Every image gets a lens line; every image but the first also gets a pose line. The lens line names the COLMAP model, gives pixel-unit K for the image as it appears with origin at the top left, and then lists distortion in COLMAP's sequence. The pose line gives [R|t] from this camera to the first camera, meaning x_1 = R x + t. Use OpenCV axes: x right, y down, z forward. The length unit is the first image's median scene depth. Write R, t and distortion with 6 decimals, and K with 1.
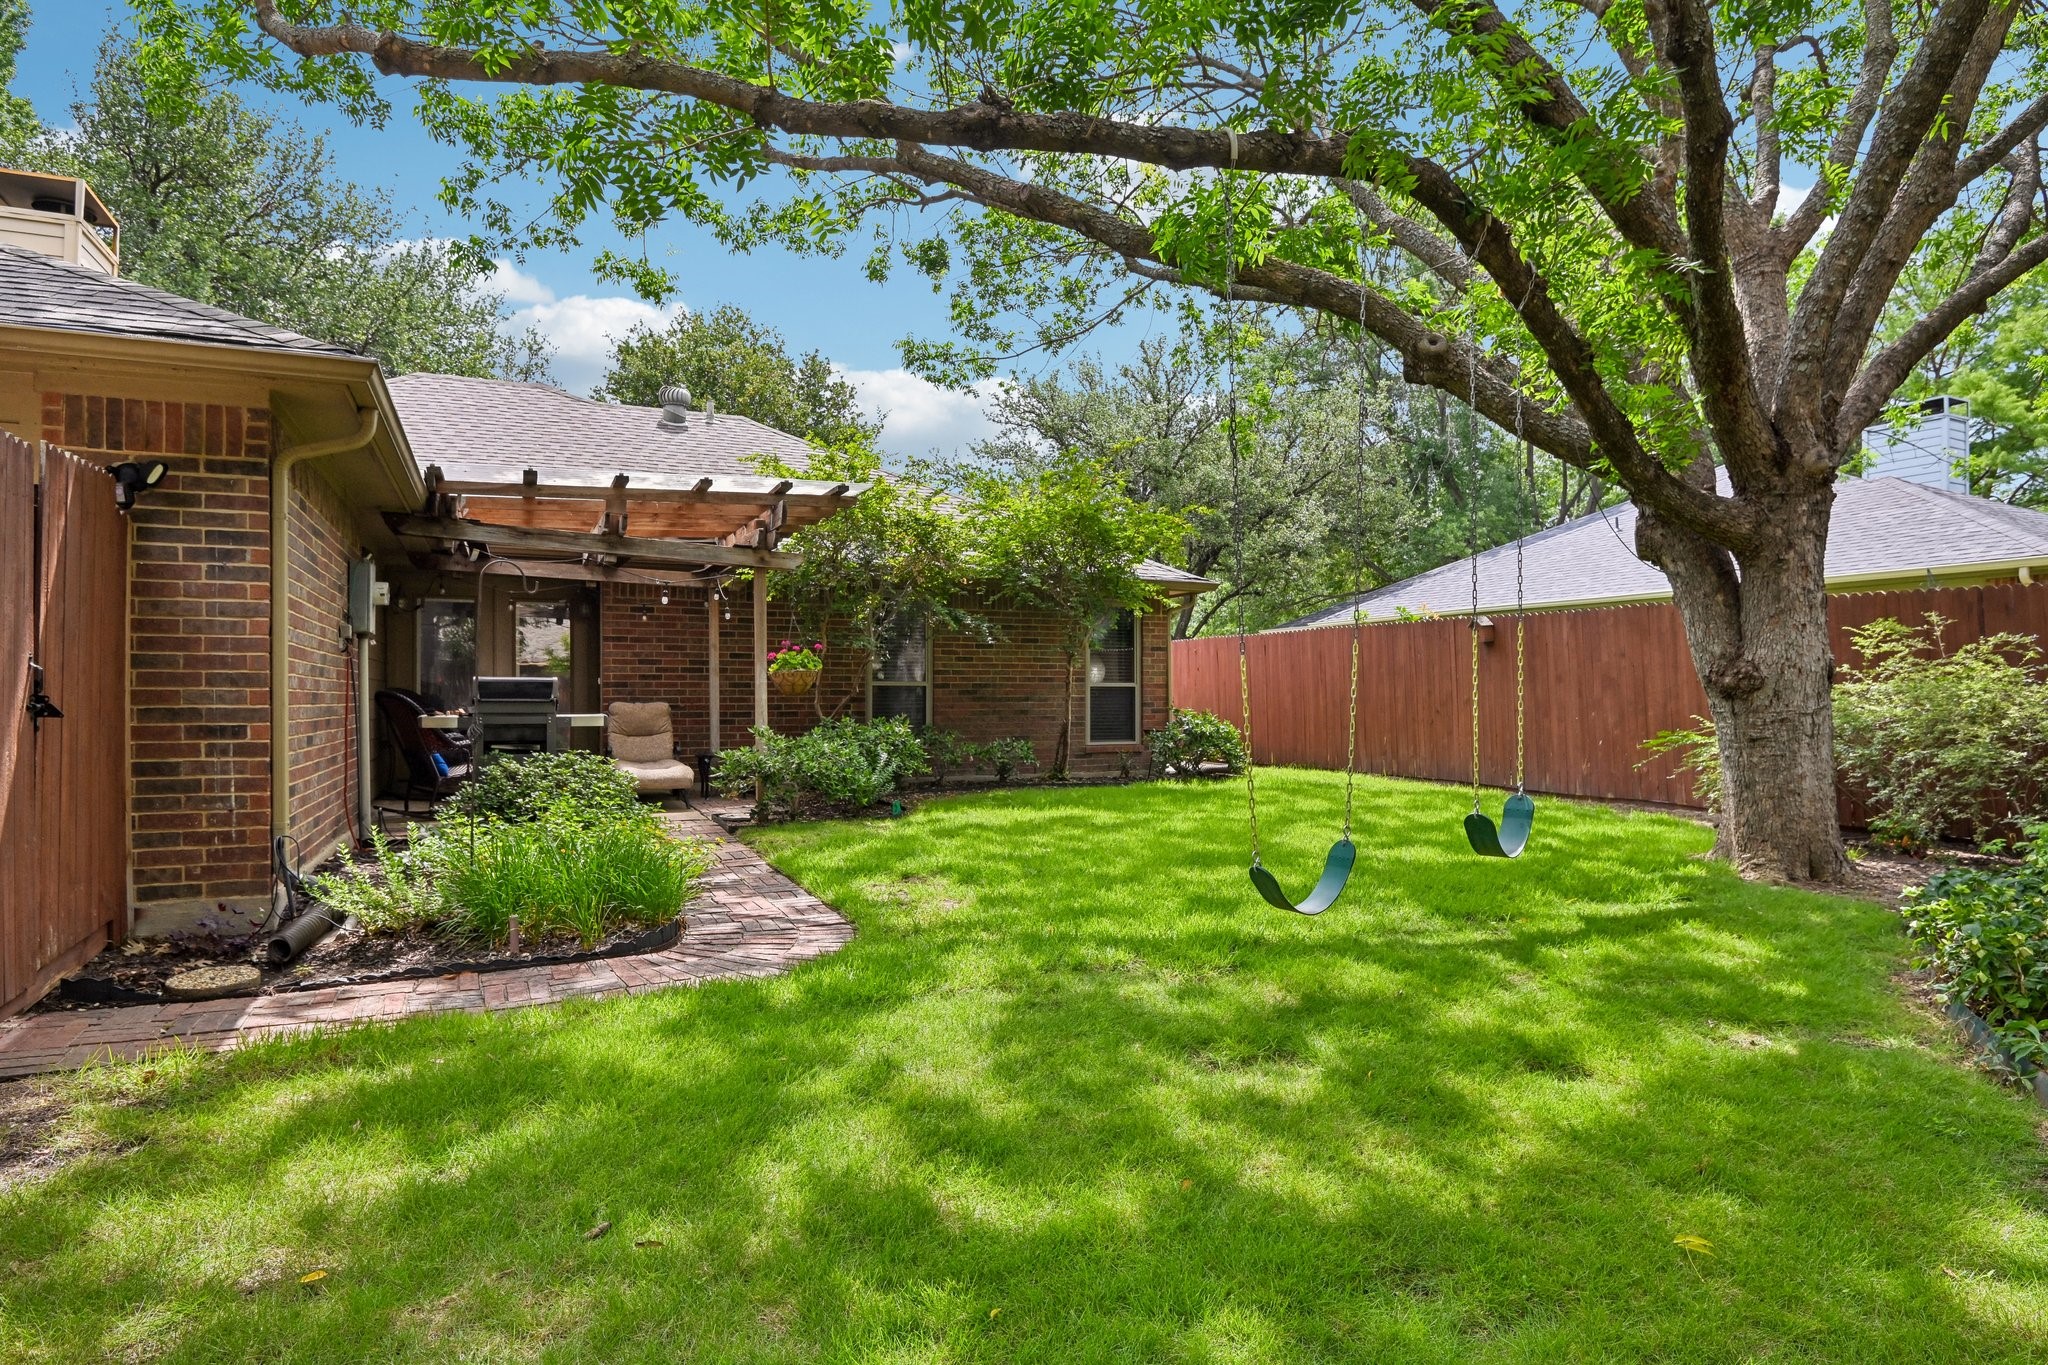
lens RADIAL K [[1265.0, 0, 1016.7], [0, 1265.0, 701.8], [0, 0, 1]] dist [-0.024950, -0.002604]
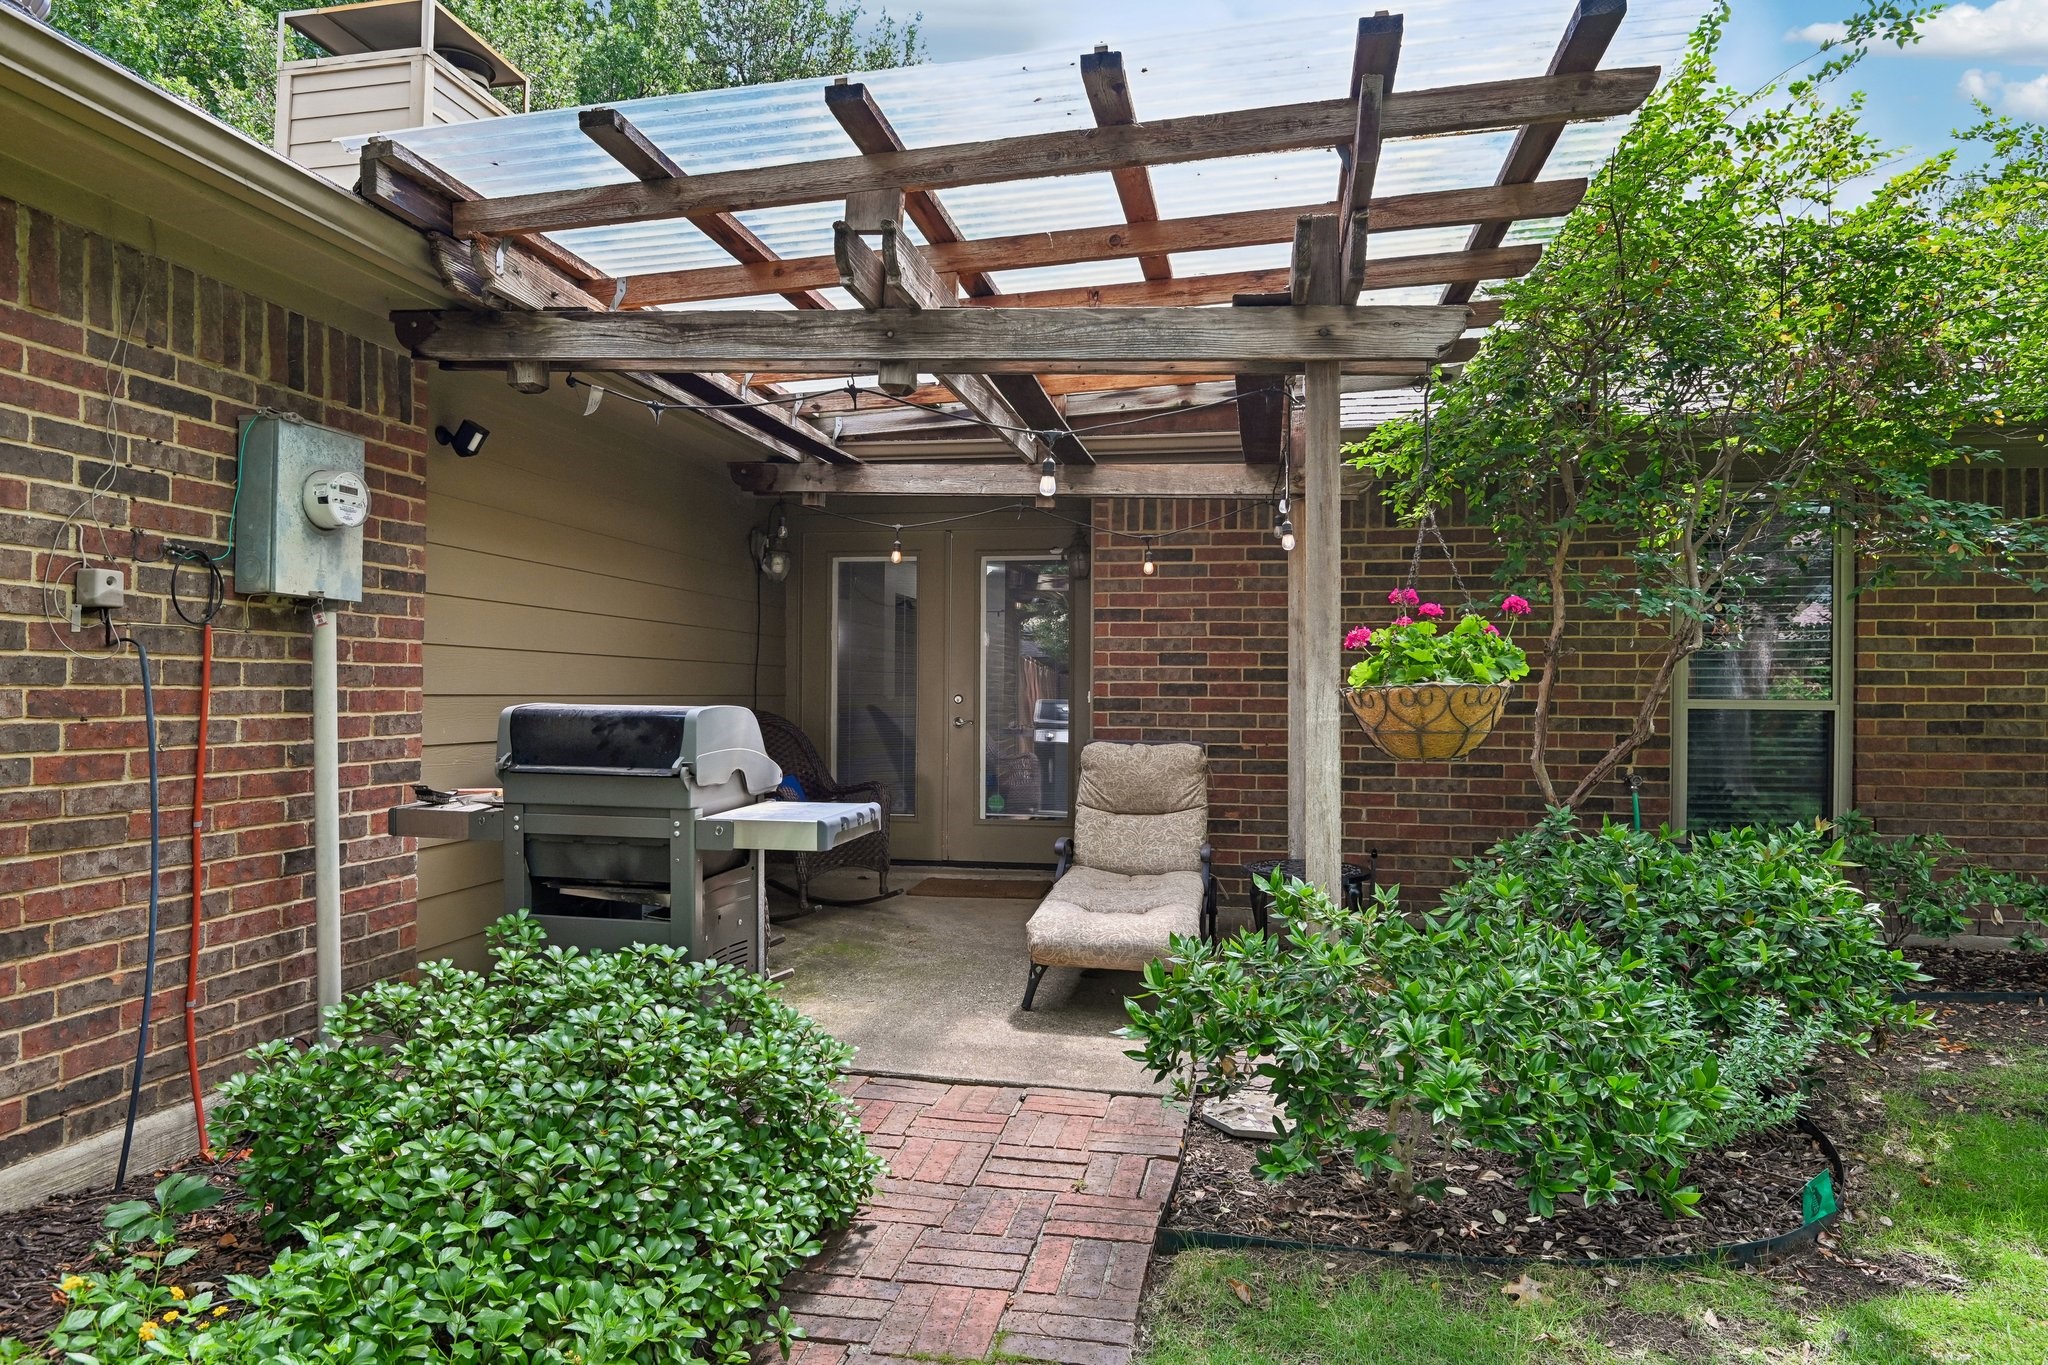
lens RADIAL K [[1139.2, 0, 1028.9], [0, 1139.2, 681.9], [0, 0, 1]] dist [-0.013197, -0.002091]
pose [[0.815650, 0.002578, -0.578540, -0.096077], [-0.008093, 0.999943, -0.006954, -0.022727], [0.578489, 0.010354, 0.815624, 0.723022]]
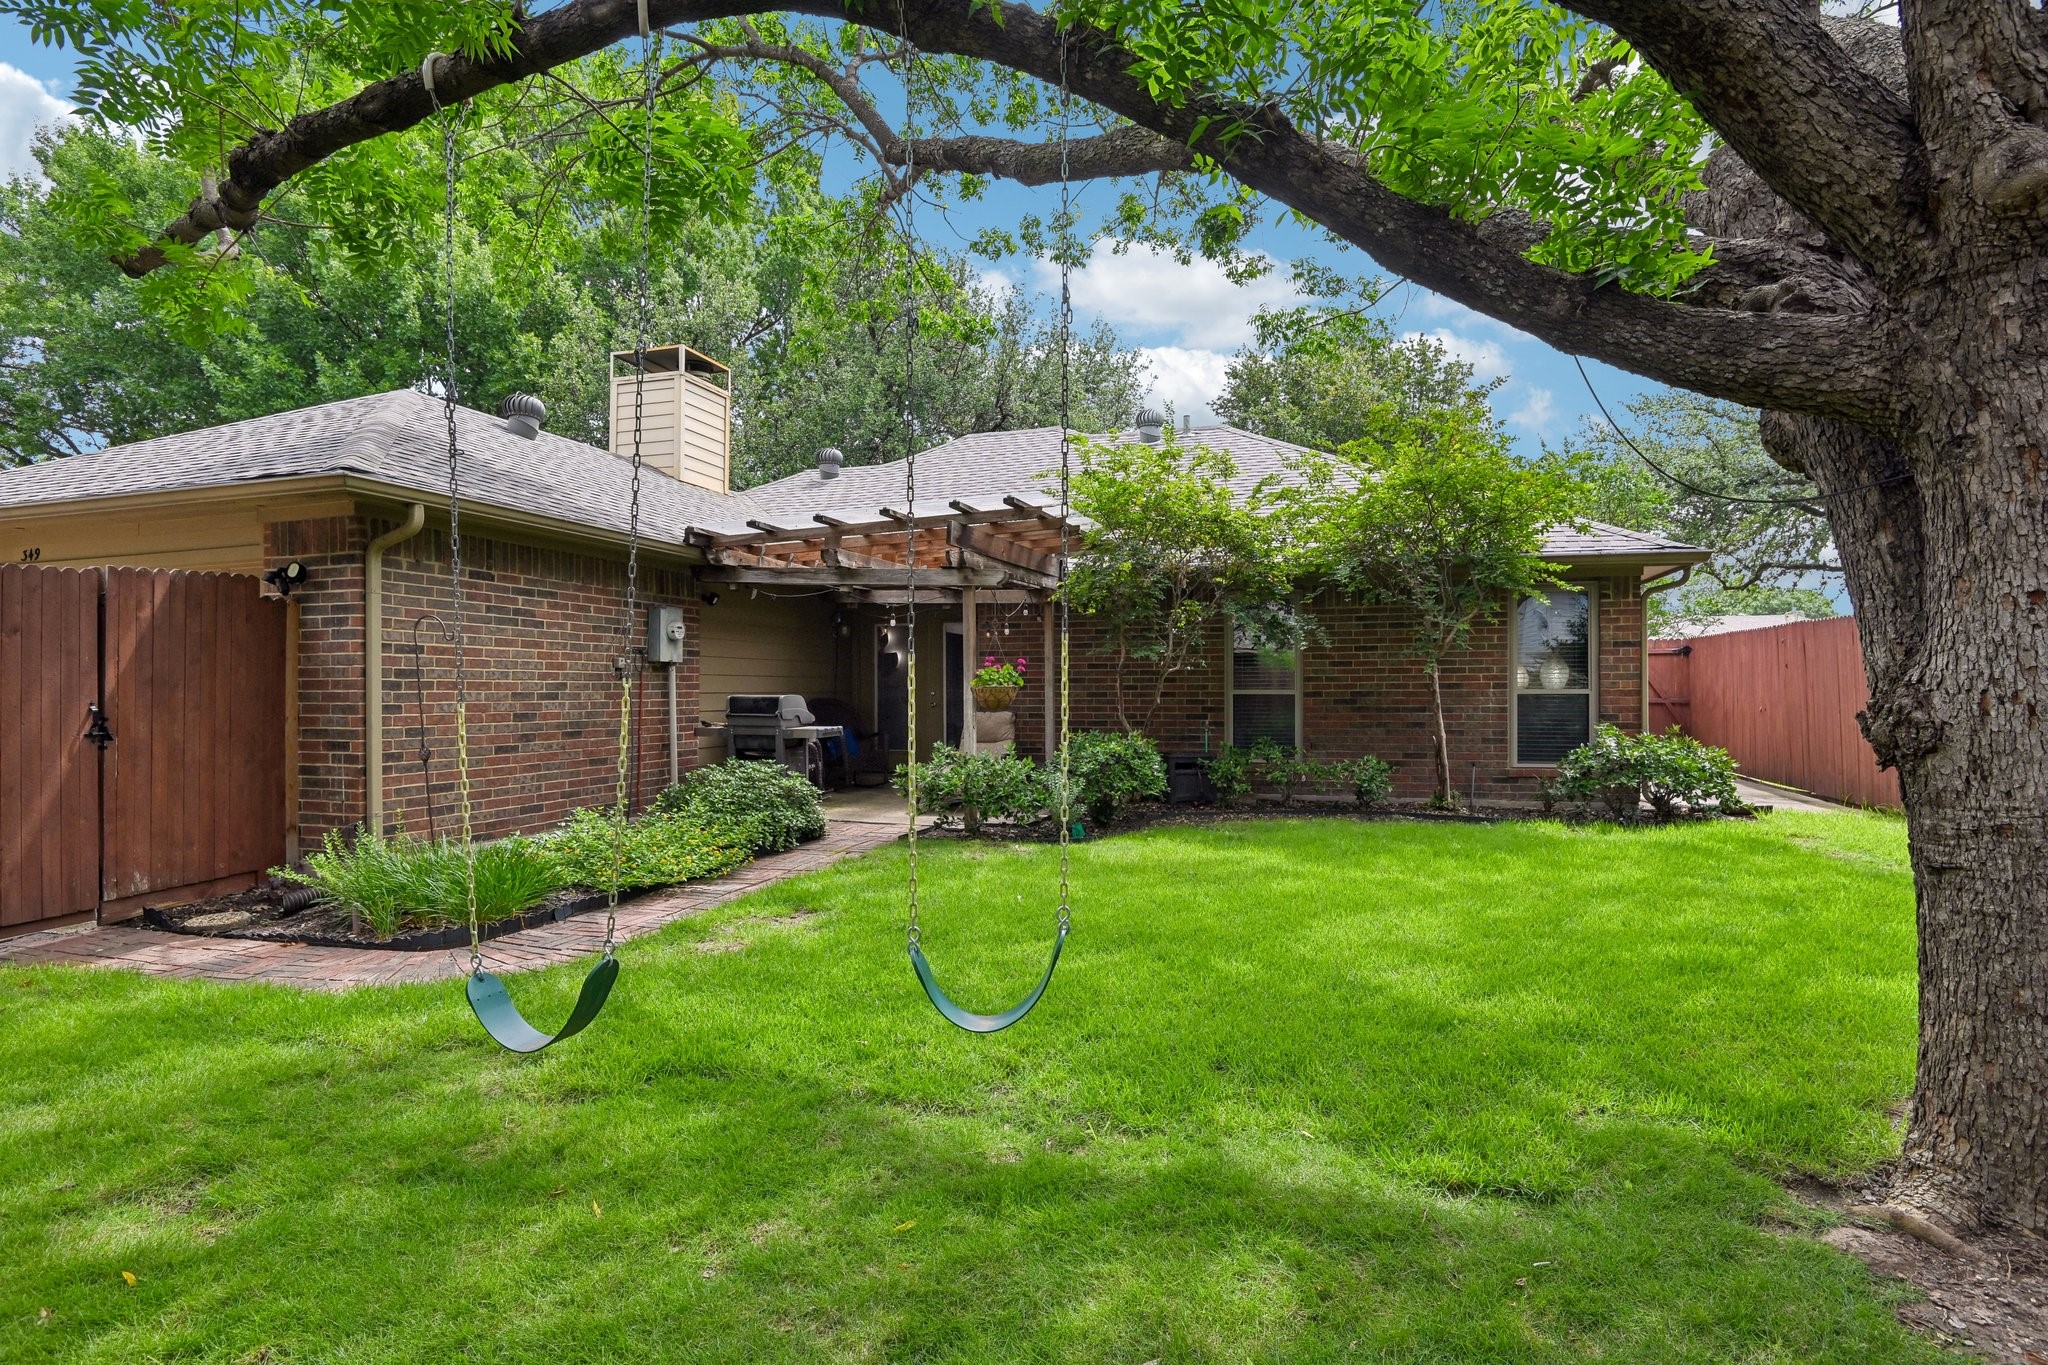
lens RADIAL K [[1122.3, 0, 1011.8], [0, 1122.3, 686.6], [0, 0, 1]] dist [-0.004695, -0.000008]
pose [[0.703845, -0.002222, -0.710350, 0.475290], [0.002614, 0.999996, -0.000538, -0.024019], [0.710348, -0.001479, 0.703849, 0.381438]]
